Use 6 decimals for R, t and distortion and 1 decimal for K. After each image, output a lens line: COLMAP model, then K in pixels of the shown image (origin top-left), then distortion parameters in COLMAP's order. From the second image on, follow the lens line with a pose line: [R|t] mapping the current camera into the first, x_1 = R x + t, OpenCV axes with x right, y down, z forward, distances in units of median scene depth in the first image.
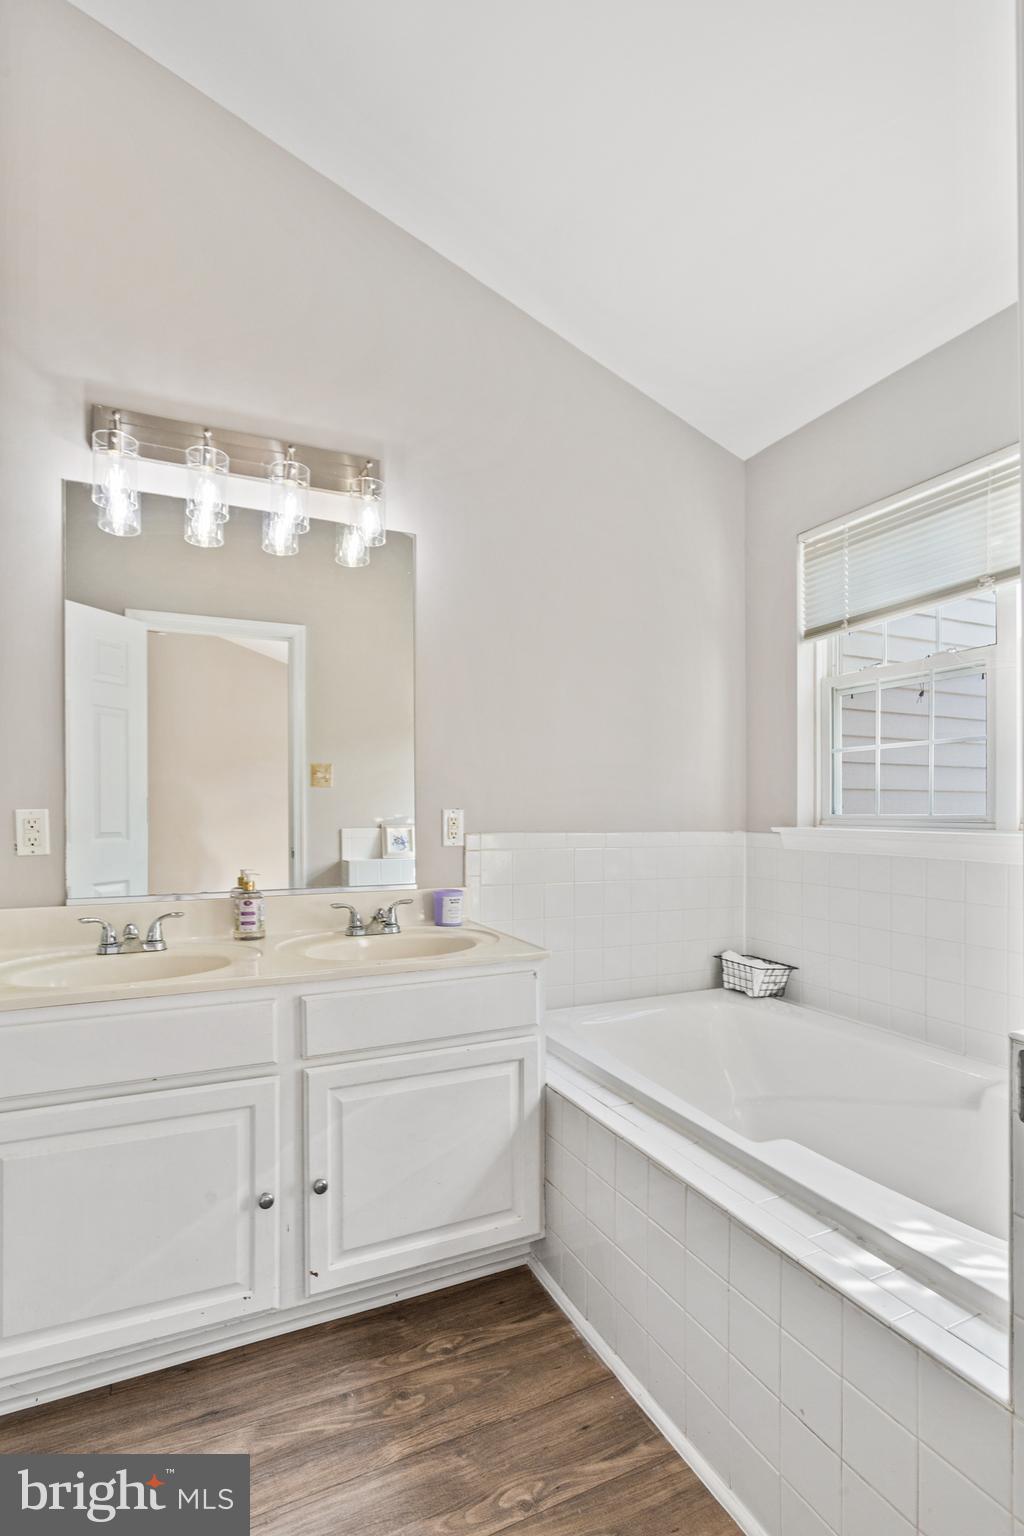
lens RADIAL K [[756.3, 0, 518.8], [0, 756.3, 806.0], [0, 0, 1]] dist [-0.000784, 0.000228]
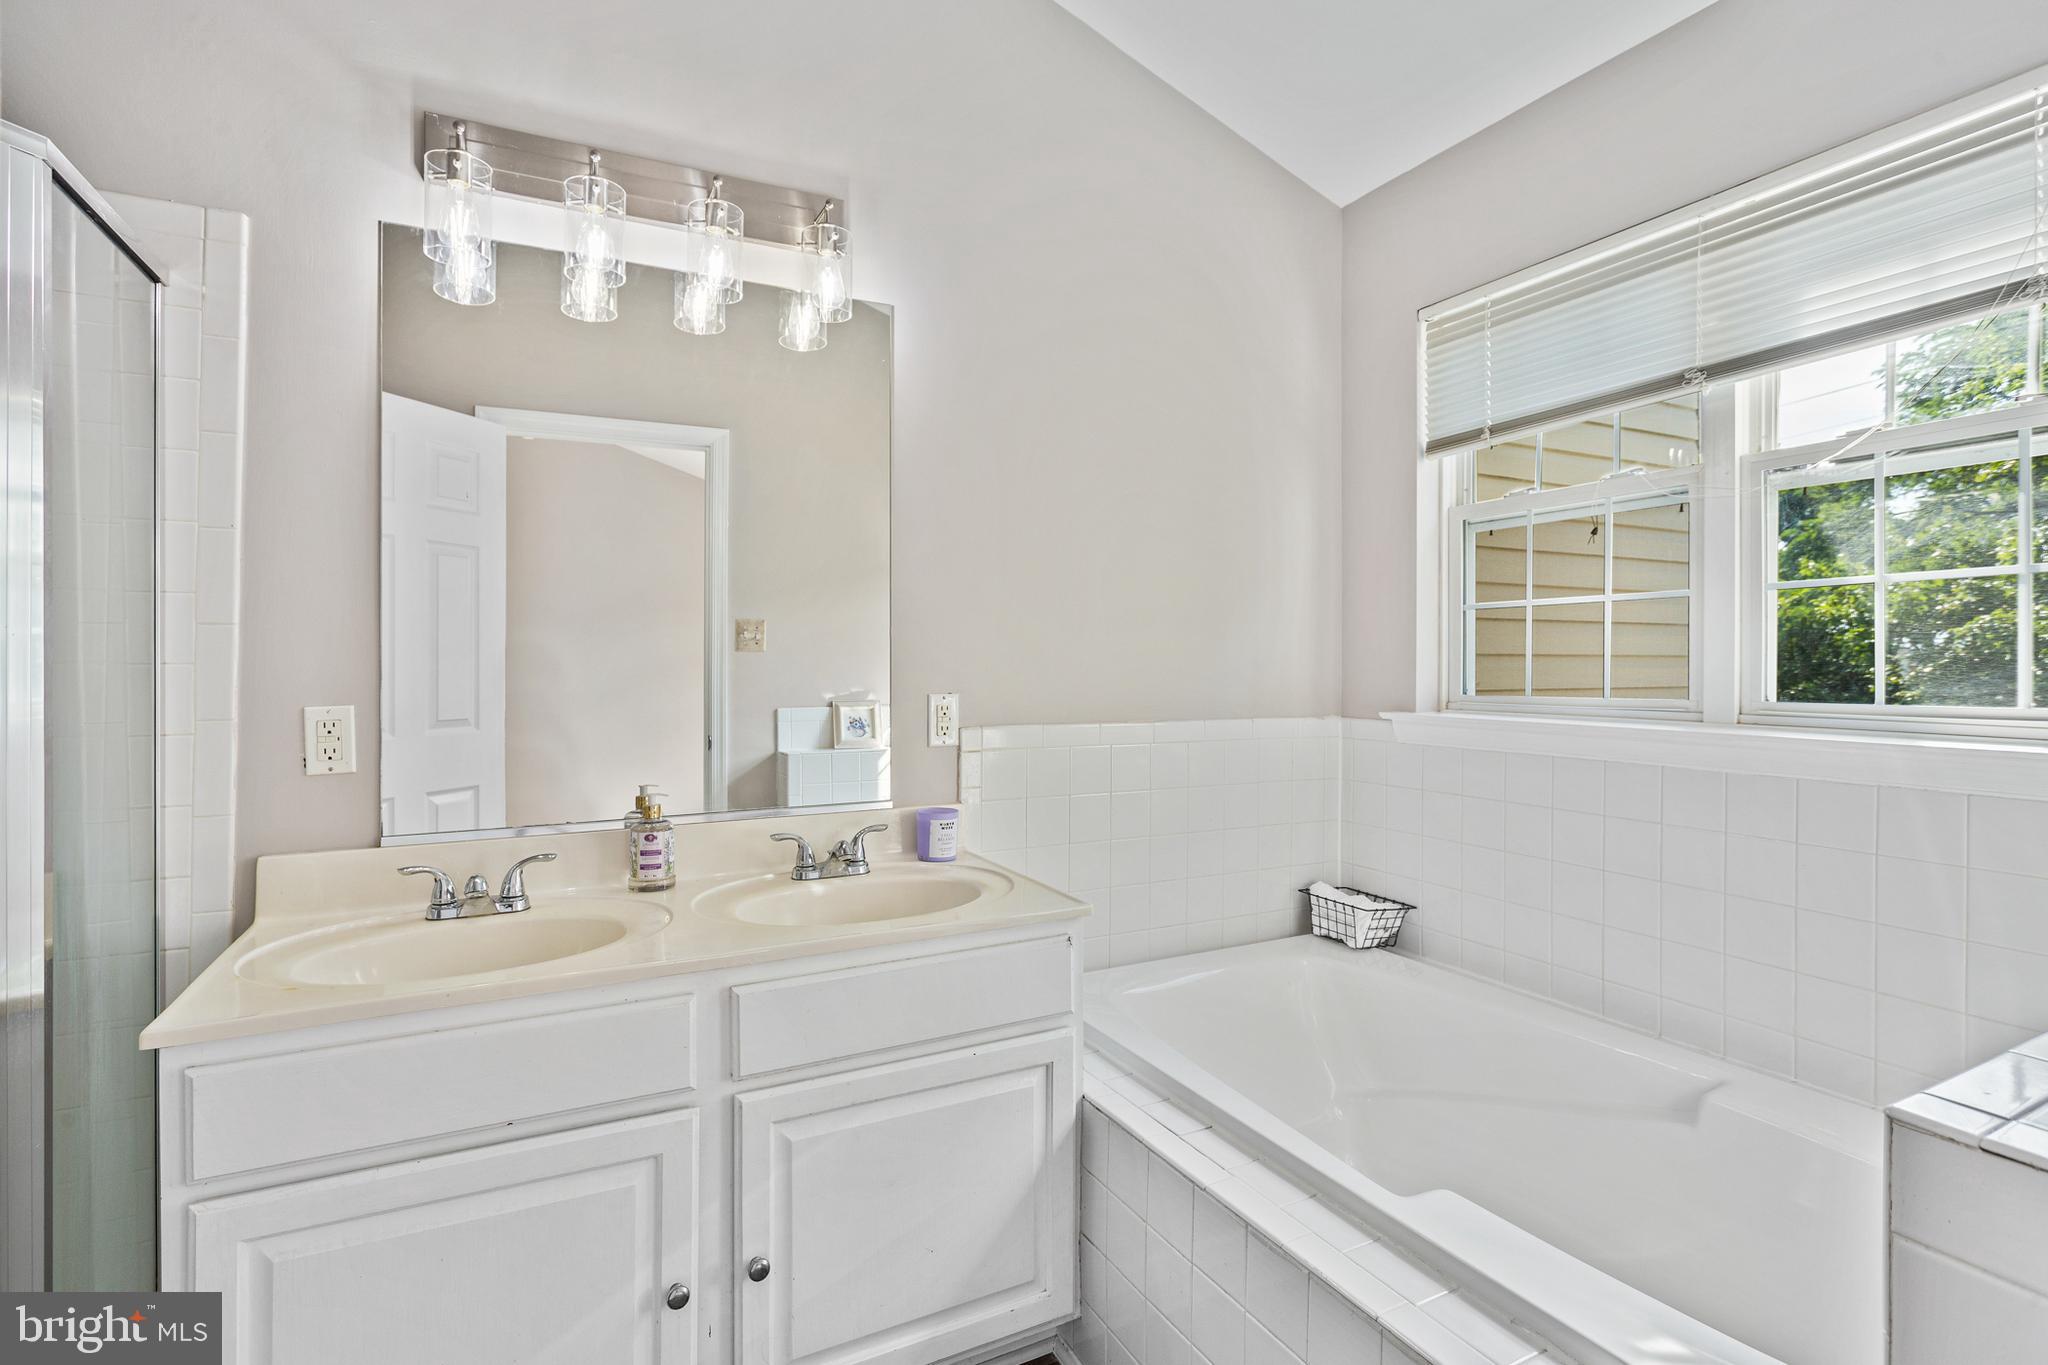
lens RADIAL K [[983.7, 0, 1022.8], [0, 983.7, 642.0], [0, 0, 1]] dist [0.001202, 0.000161]
pose [[0.999704, -0.000442, 0.024306, -0.041039], [0.000800, 0.999891, -0.014719, -0.035500], [-0.024297, 0.014734, 0.999596, 0.093604]]
